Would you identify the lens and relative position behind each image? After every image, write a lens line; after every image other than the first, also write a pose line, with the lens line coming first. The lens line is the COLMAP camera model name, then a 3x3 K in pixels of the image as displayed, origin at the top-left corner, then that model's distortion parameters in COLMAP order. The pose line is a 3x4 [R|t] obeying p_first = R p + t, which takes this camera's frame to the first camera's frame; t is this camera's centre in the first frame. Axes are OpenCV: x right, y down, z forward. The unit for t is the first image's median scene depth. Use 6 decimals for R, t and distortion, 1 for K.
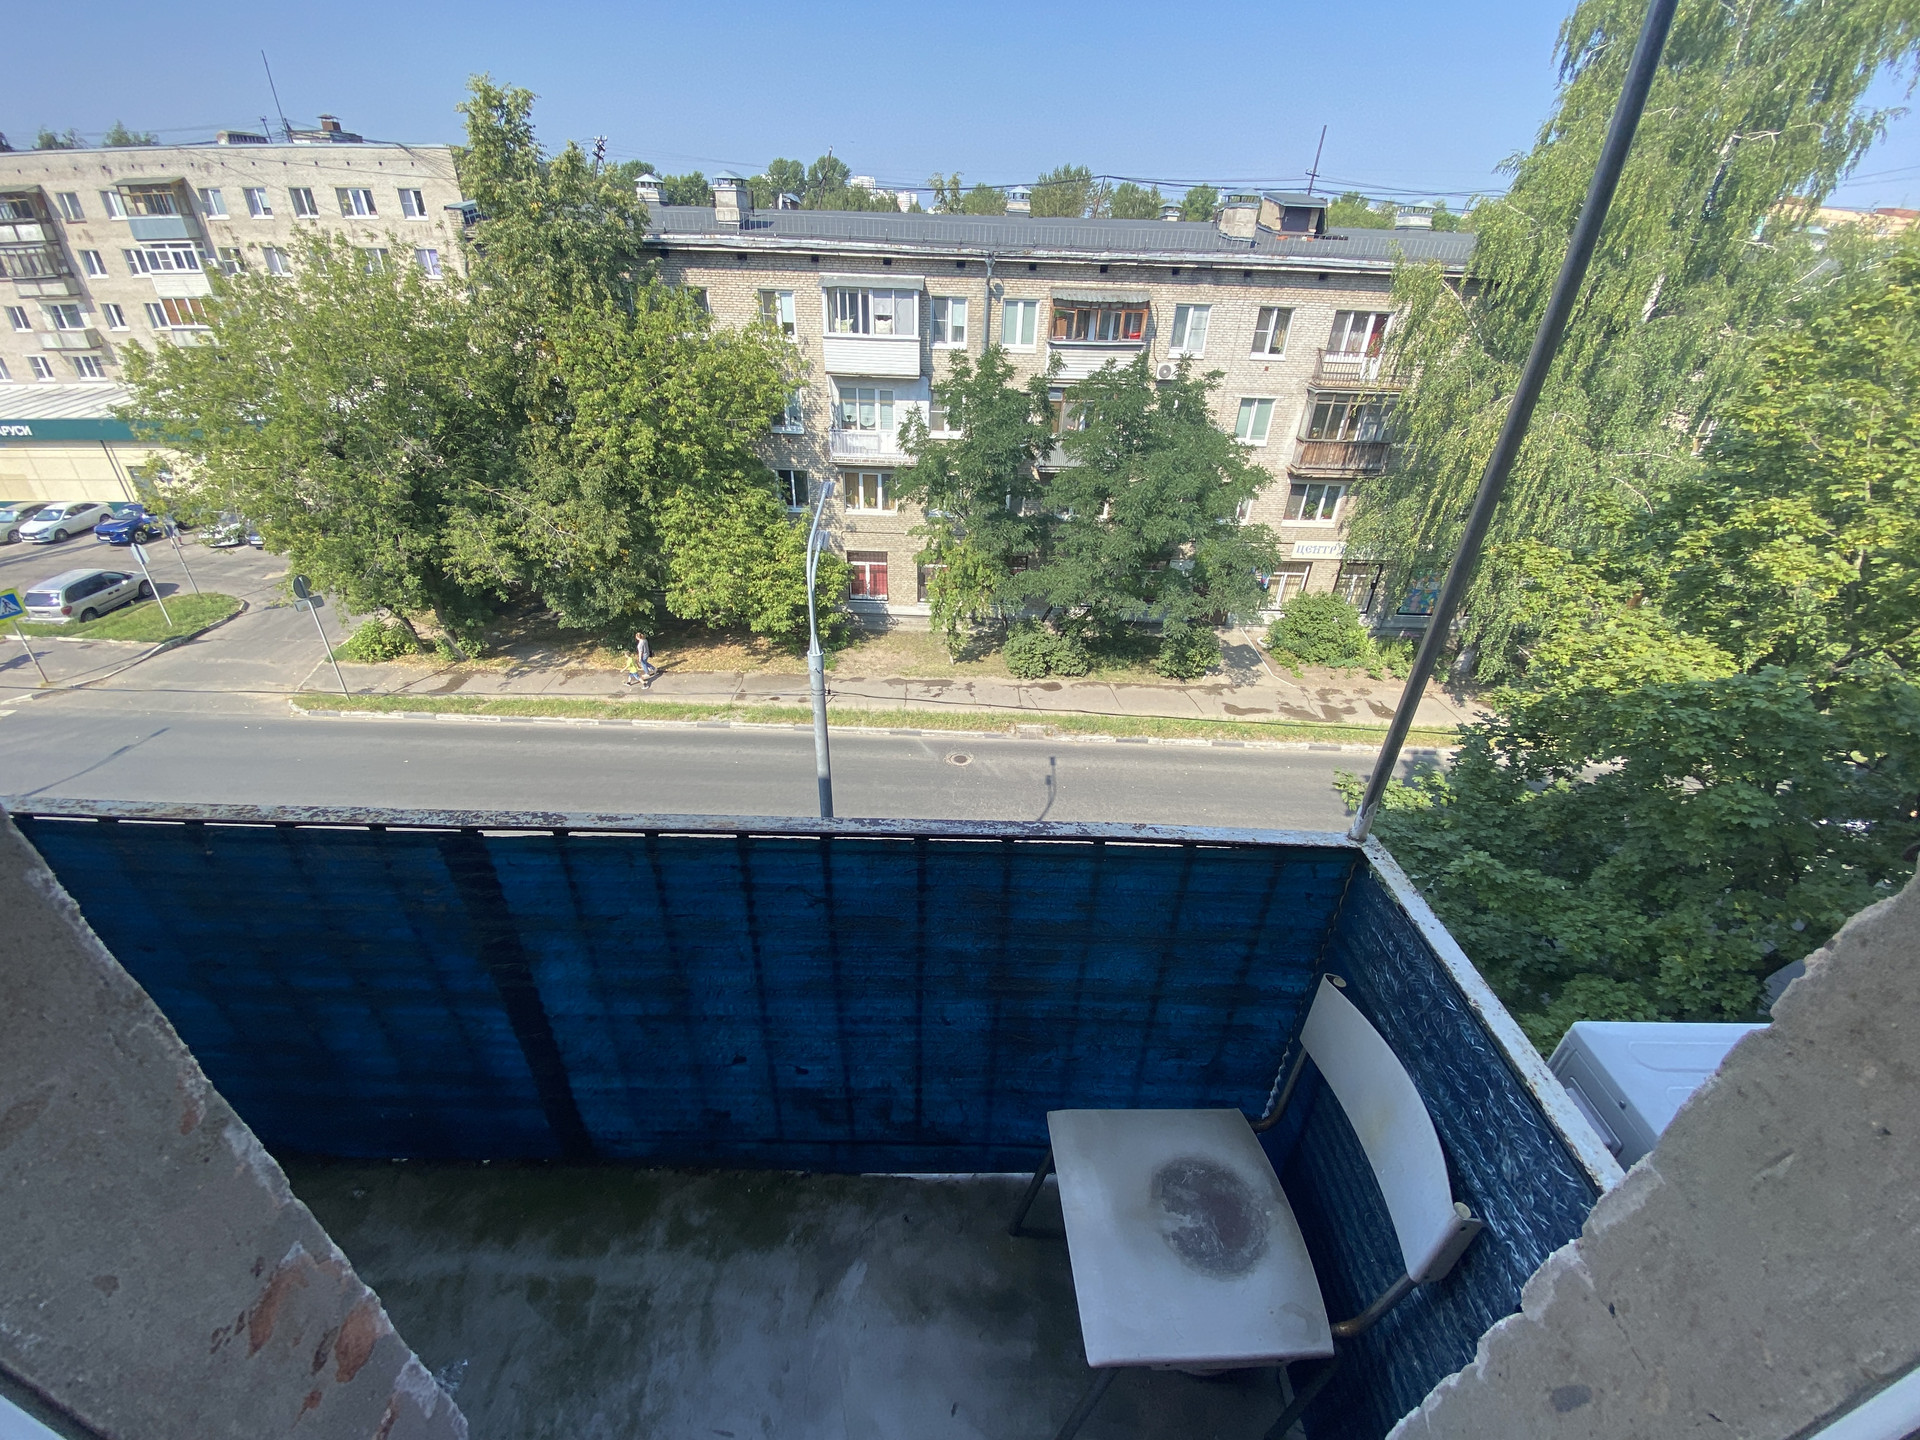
lens RADIAL K [[789.1, 0, 967.8], [0, 789.1, 726.0], [0, 0, 1]] dist [0.016033, -0.002723]
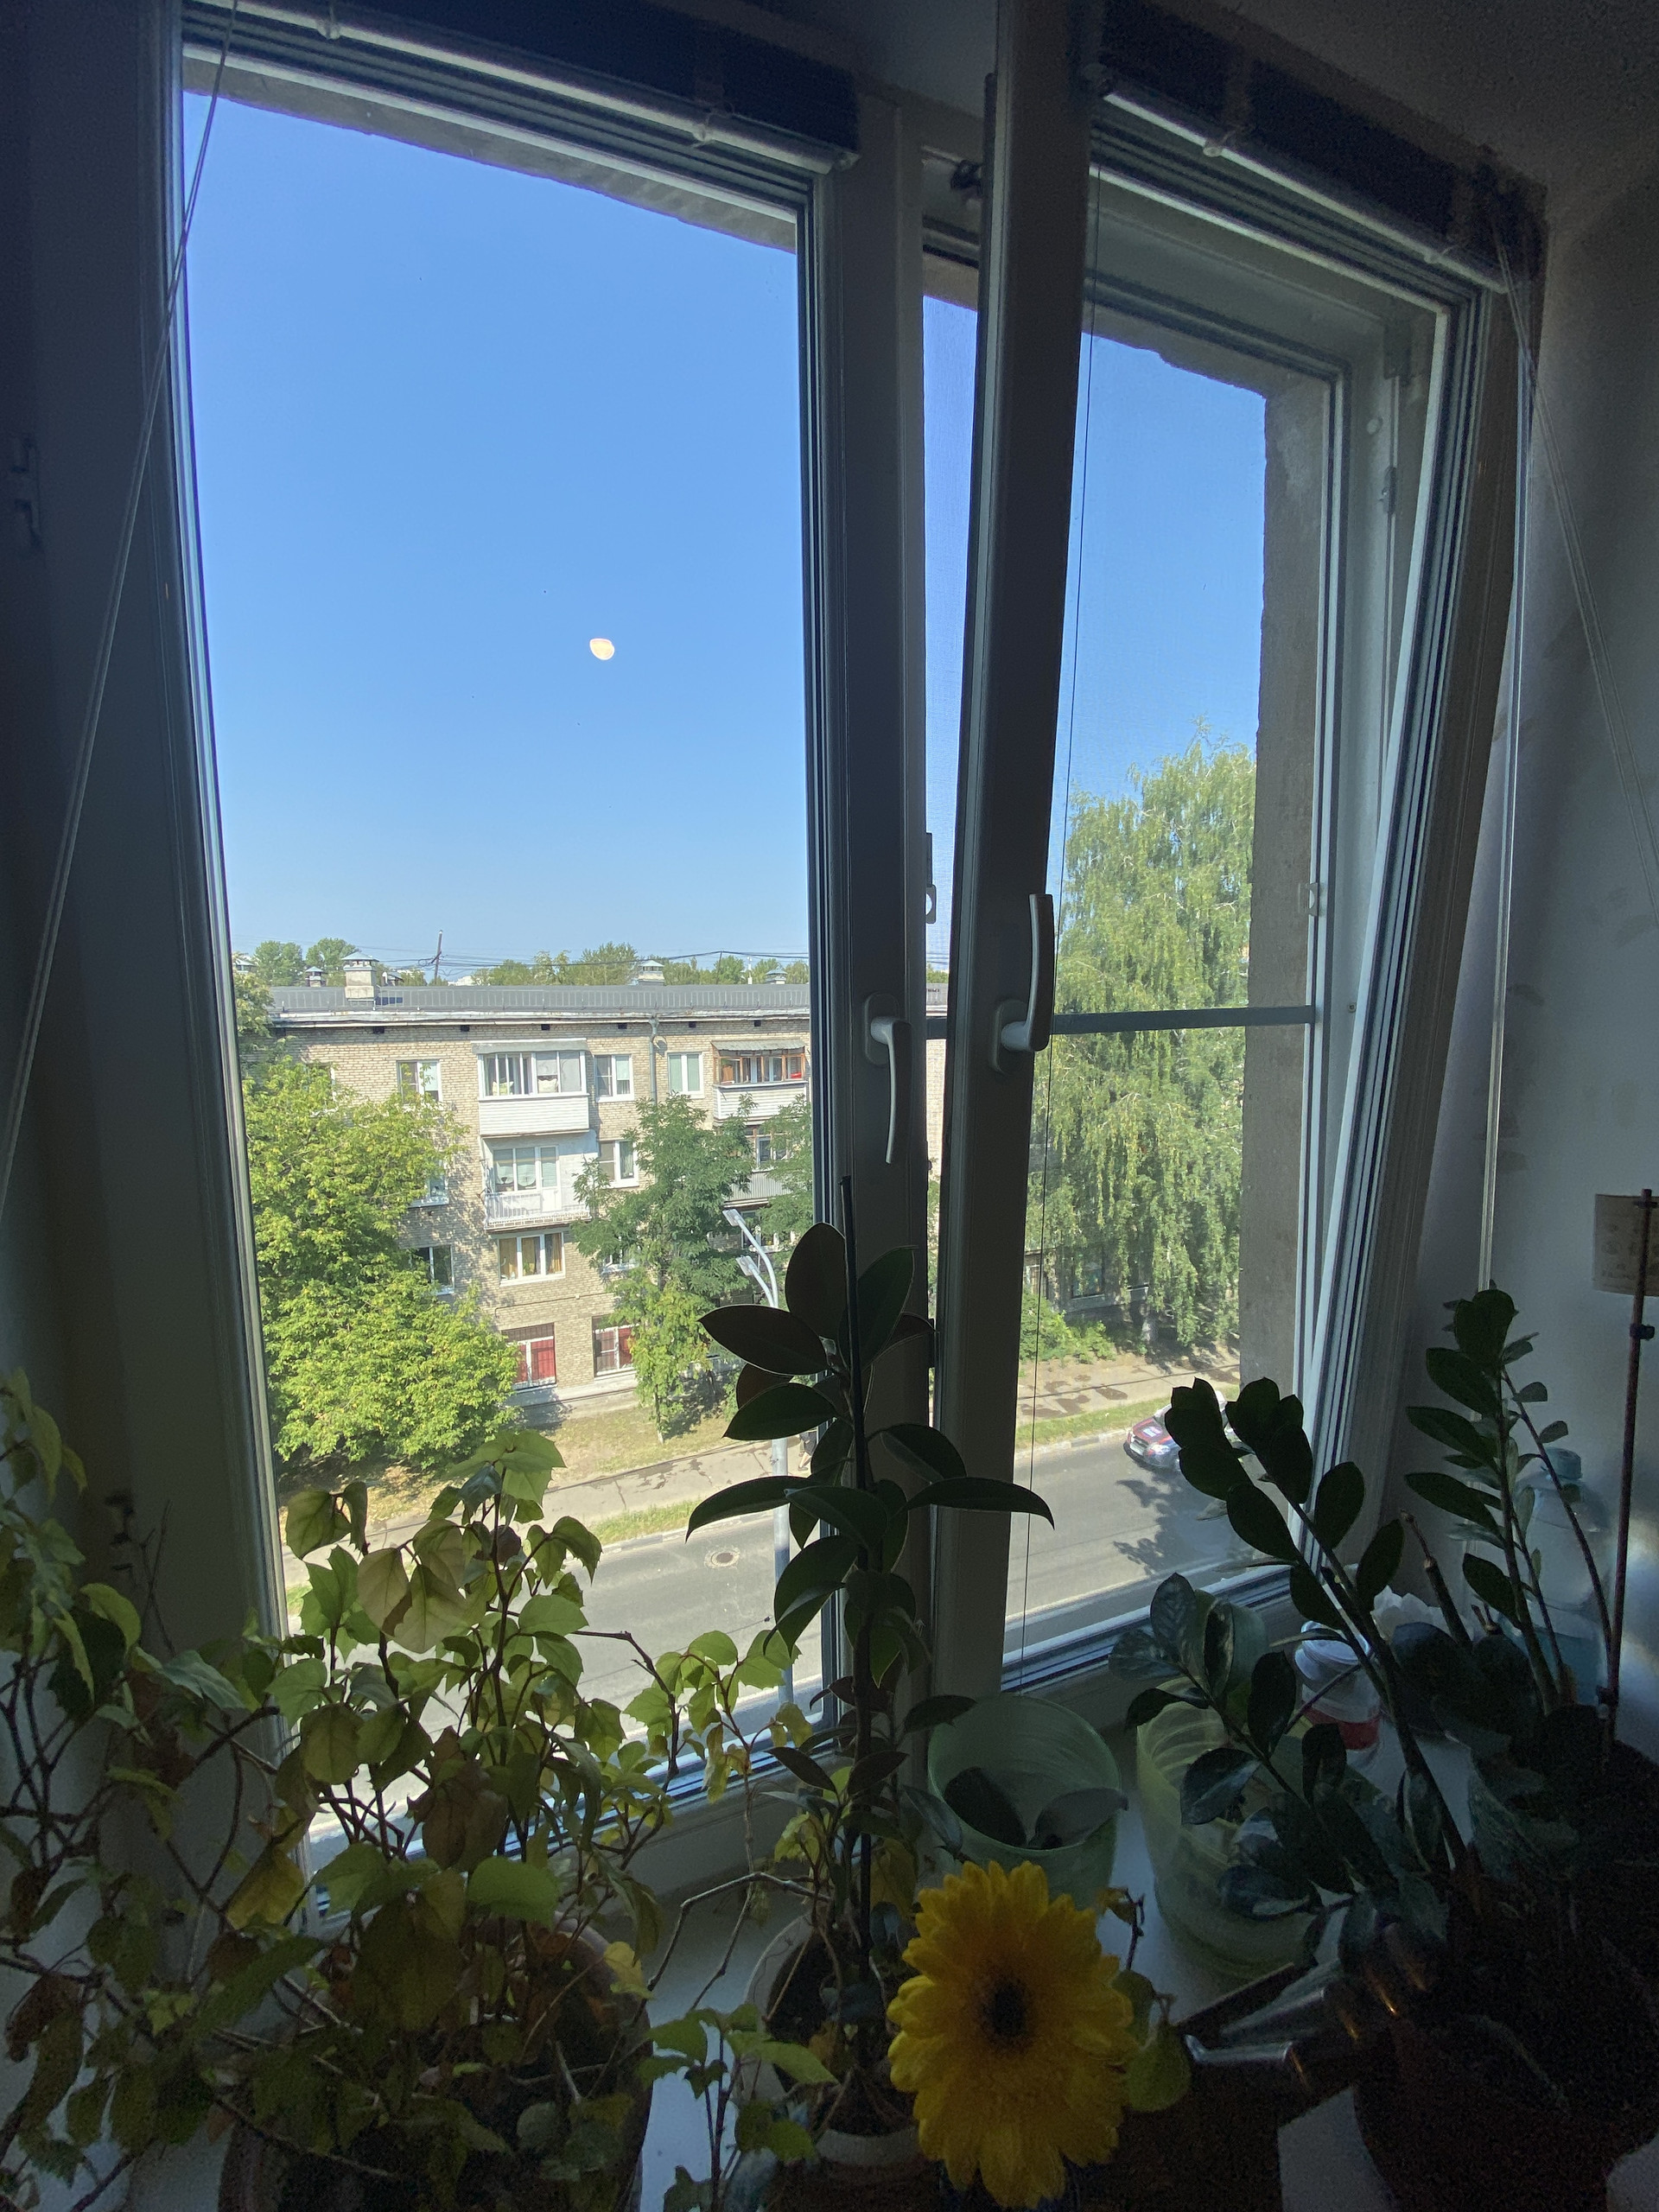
lens RADIAL K [[909.1, 0, 798.9], [0, 909.1, 1092.7], [0, 0, 1]] dist [0.016033, -0.002723]
pose [[0.922890, -0.076387, 0.377411, -0.232941], [0.232612, 0.891676, -0.388337, -0.001449], [-0.306864, 0.446182, 0.840688, -0.008867]]
